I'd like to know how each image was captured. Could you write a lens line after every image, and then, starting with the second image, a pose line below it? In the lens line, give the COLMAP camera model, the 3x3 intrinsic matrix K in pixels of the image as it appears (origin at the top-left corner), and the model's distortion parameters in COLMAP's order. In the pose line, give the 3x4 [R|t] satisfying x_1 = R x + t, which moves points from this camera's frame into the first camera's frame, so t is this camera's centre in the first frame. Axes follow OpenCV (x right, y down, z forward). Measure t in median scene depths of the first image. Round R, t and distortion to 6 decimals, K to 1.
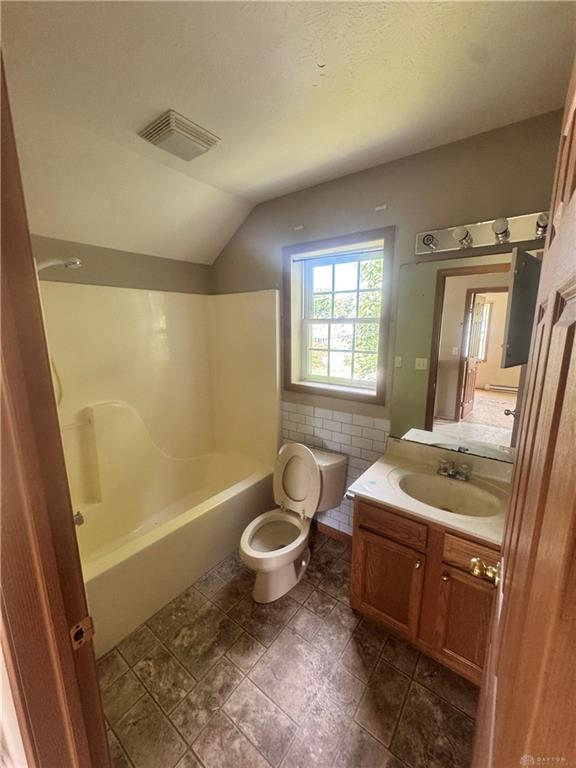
lens RADIAL K [[310.1, 0, 288.0], [0, 310.1, 382.2], [0, 0, 1]] dist [0.001075, 0.000317]
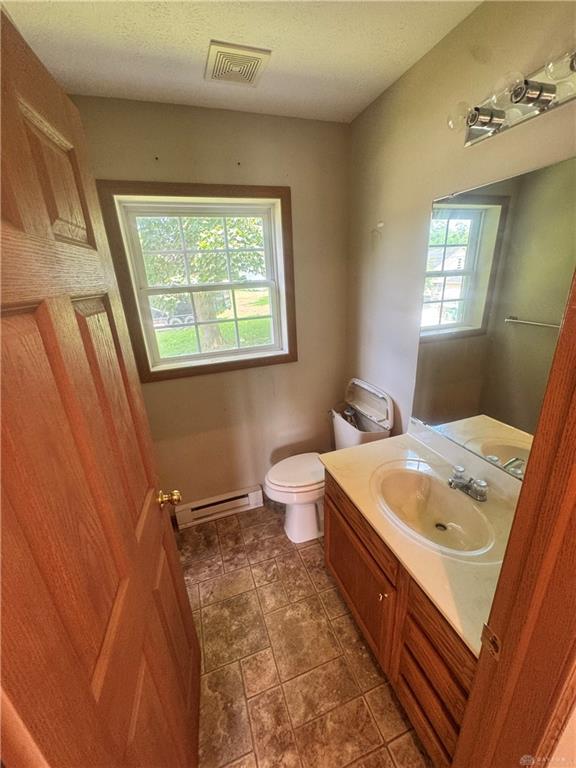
lens RADIAL K [[313.0, 0, 289.9], [0, 313.0, 385.0], [0, 0, 1]] dist [0.000185, -0.001077]
pose [[0.541813, -0.307903, 0.782070, -0.572042], [0.208118, 0.950655, 0.230092, -0.097436], [-0.814325, 0.038096, 0.579158, 0.412339]]
